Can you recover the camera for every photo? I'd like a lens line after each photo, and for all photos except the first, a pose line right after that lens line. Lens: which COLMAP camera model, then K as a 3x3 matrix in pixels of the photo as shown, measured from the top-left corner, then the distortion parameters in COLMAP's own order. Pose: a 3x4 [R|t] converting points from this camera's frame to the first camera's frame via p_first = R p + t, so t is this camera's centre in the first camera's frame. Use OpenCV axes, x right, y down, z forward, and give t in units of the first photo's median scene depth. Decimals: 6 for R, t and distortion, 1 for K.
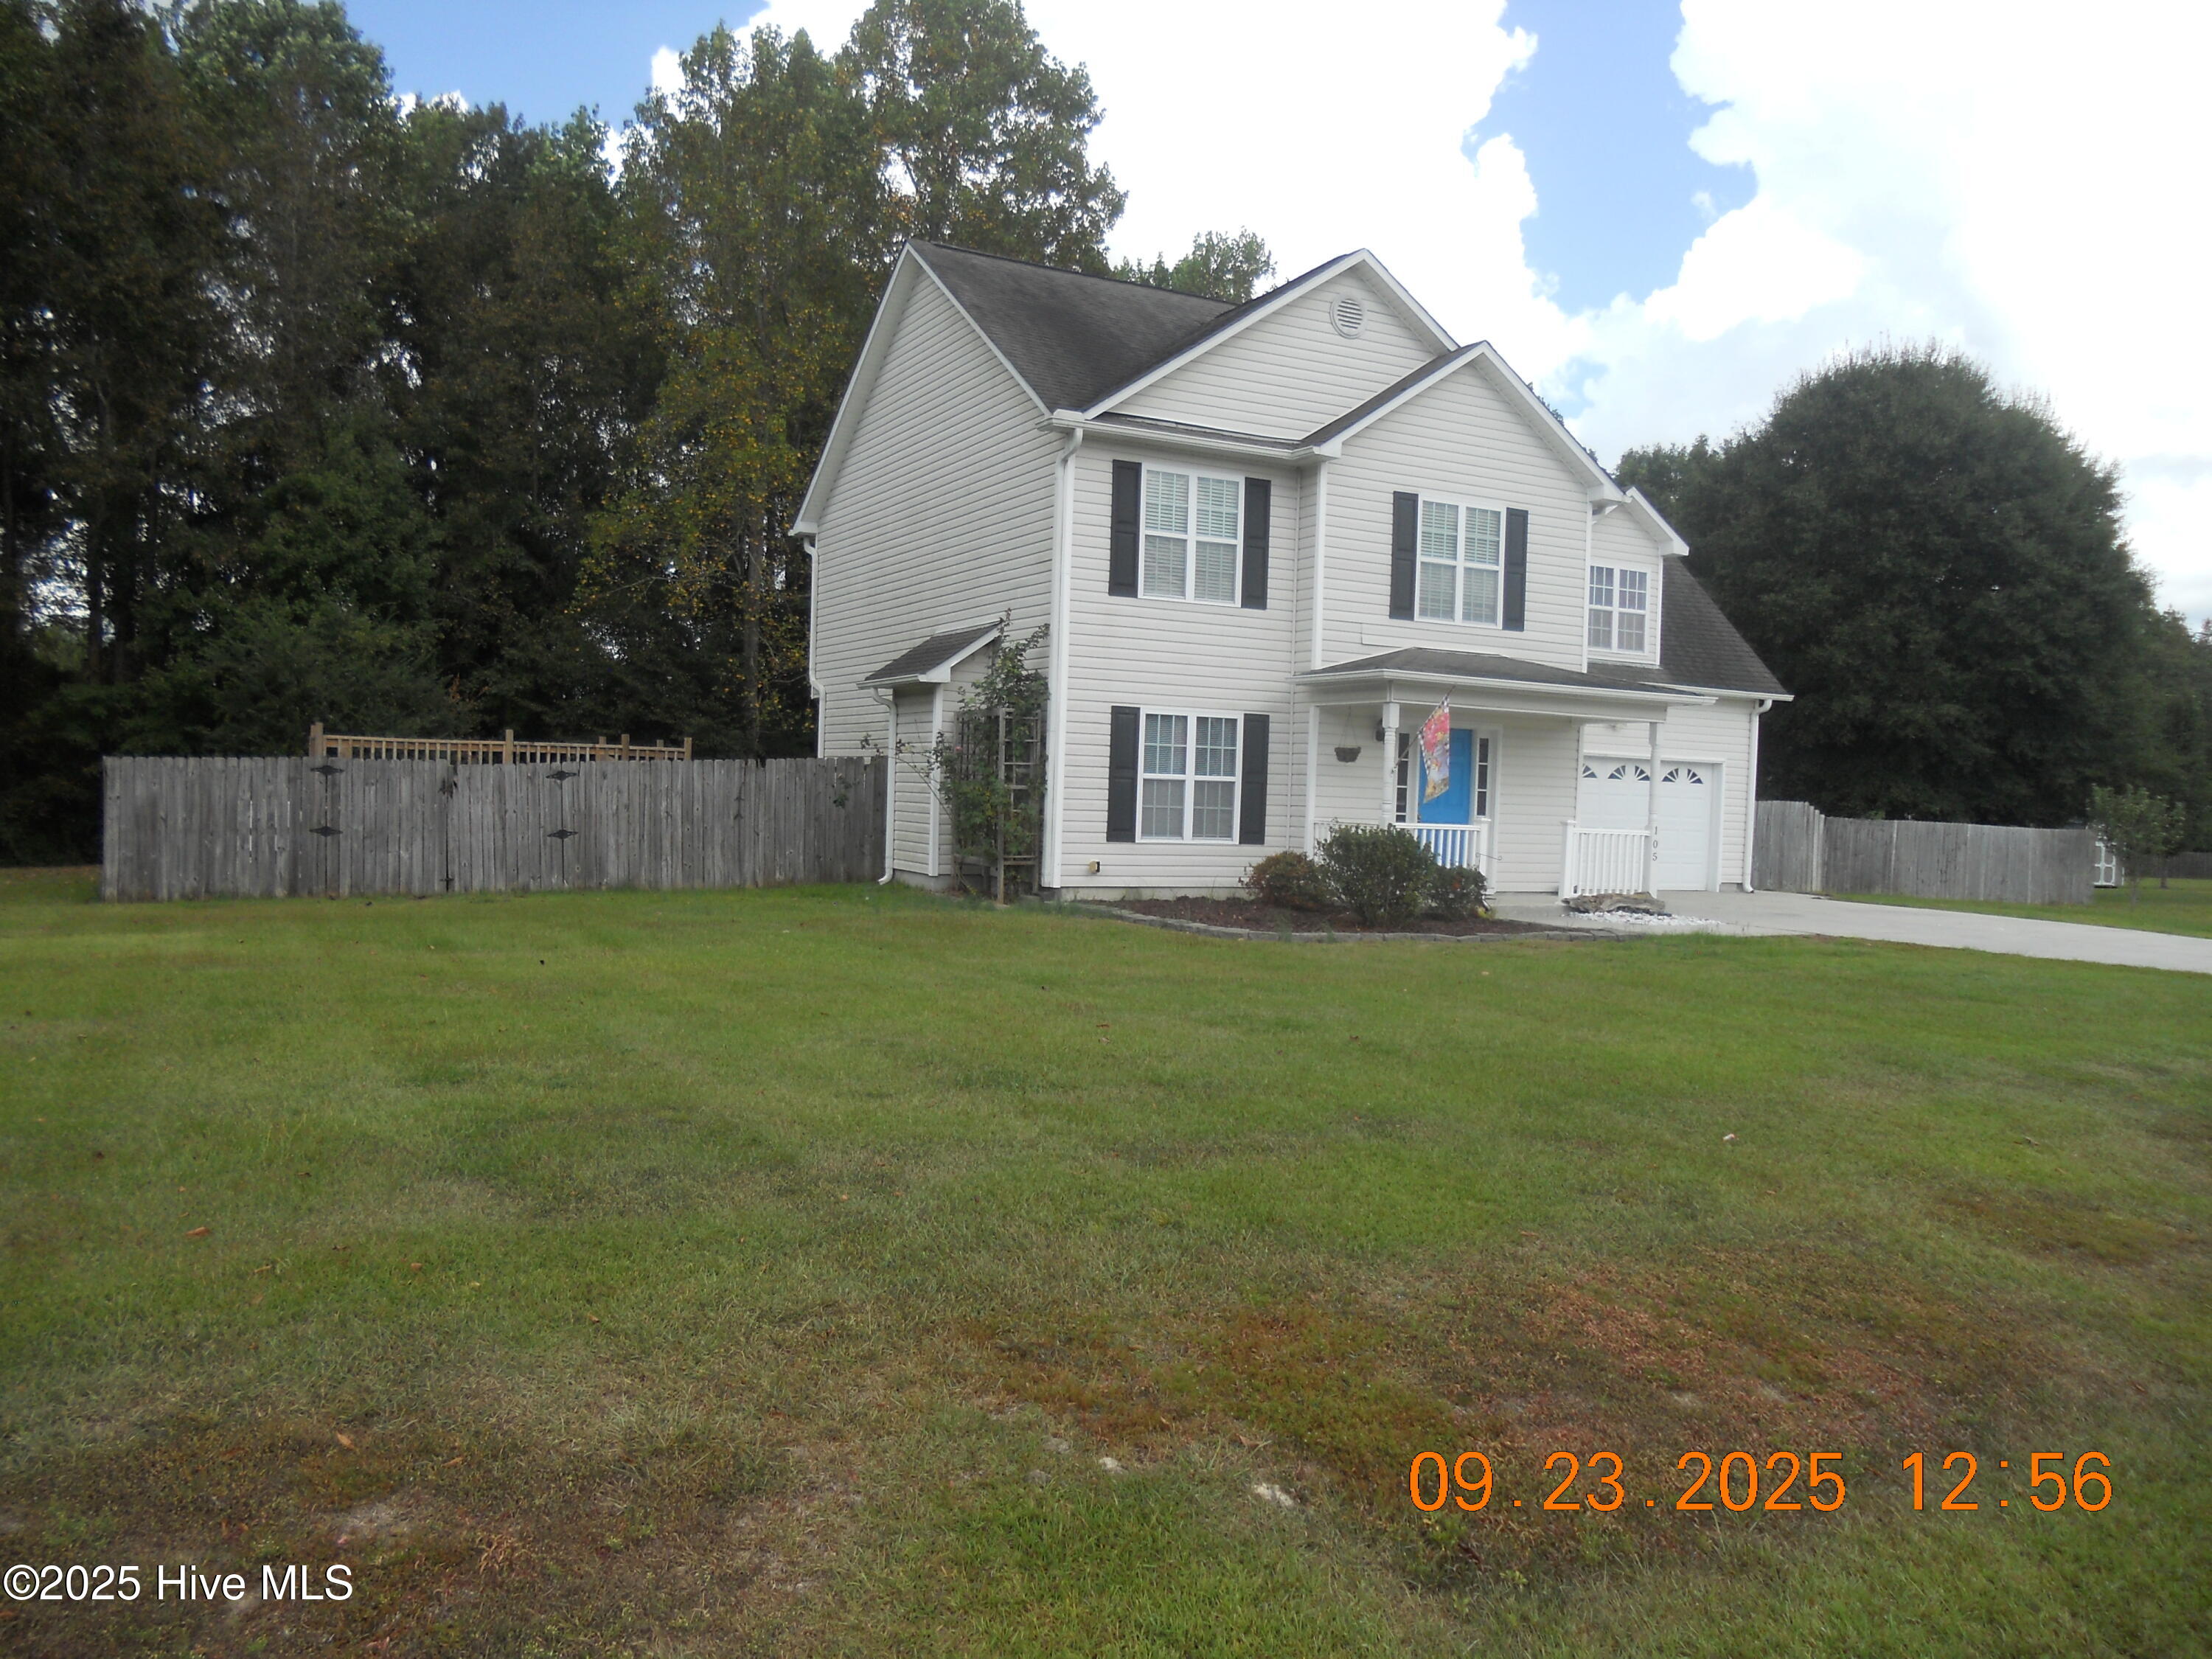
lens RADIAL K [[1658.7, 0, 1111.7], [0, 1658.7, 839.8], [0, 0, 1]] dist [-0.066746, 0.000846]
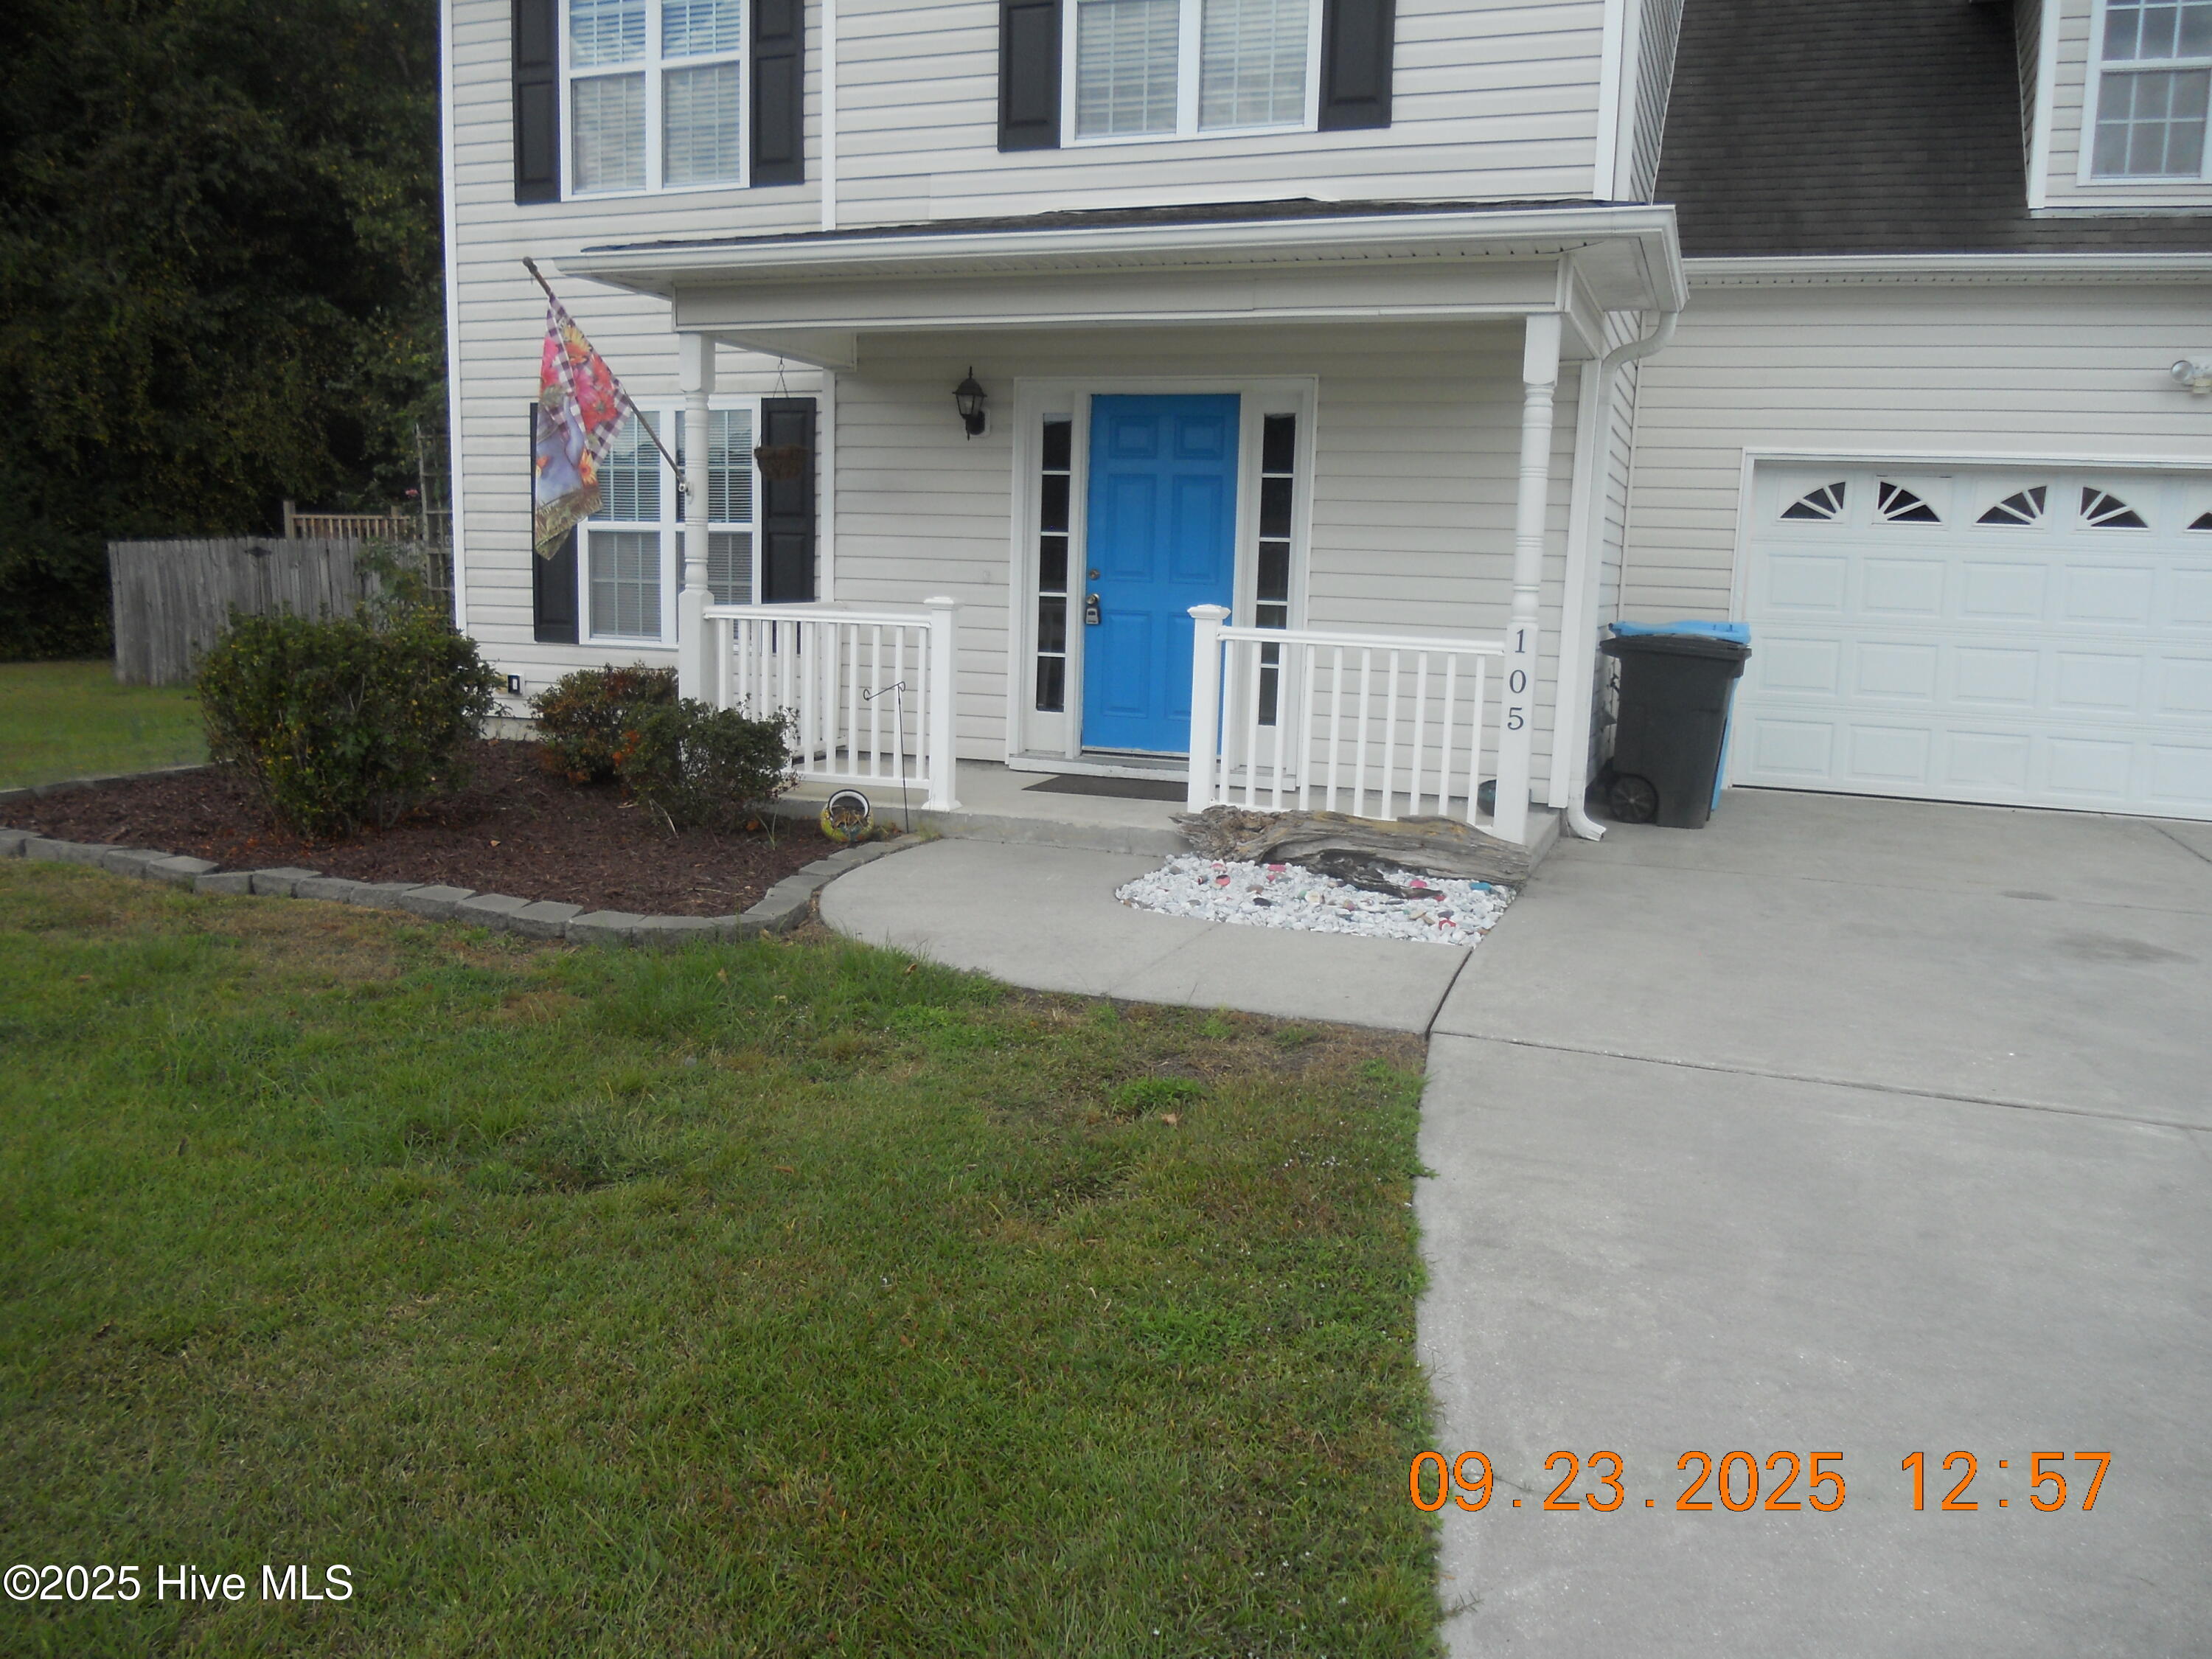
lens RADIAL K [[1658.7, 0, 1111.7], [0, 1658.7, 839.8], [0, 0, 1]] dist [-0.066746, 0.000846]
pose [[0.680933, 0.106781, -0.724519, 0.536546], [-0.029347, 0.992497, 0.118695, -0.004107], [0.731757, -0.059561, 0.678958, 0.726873]]
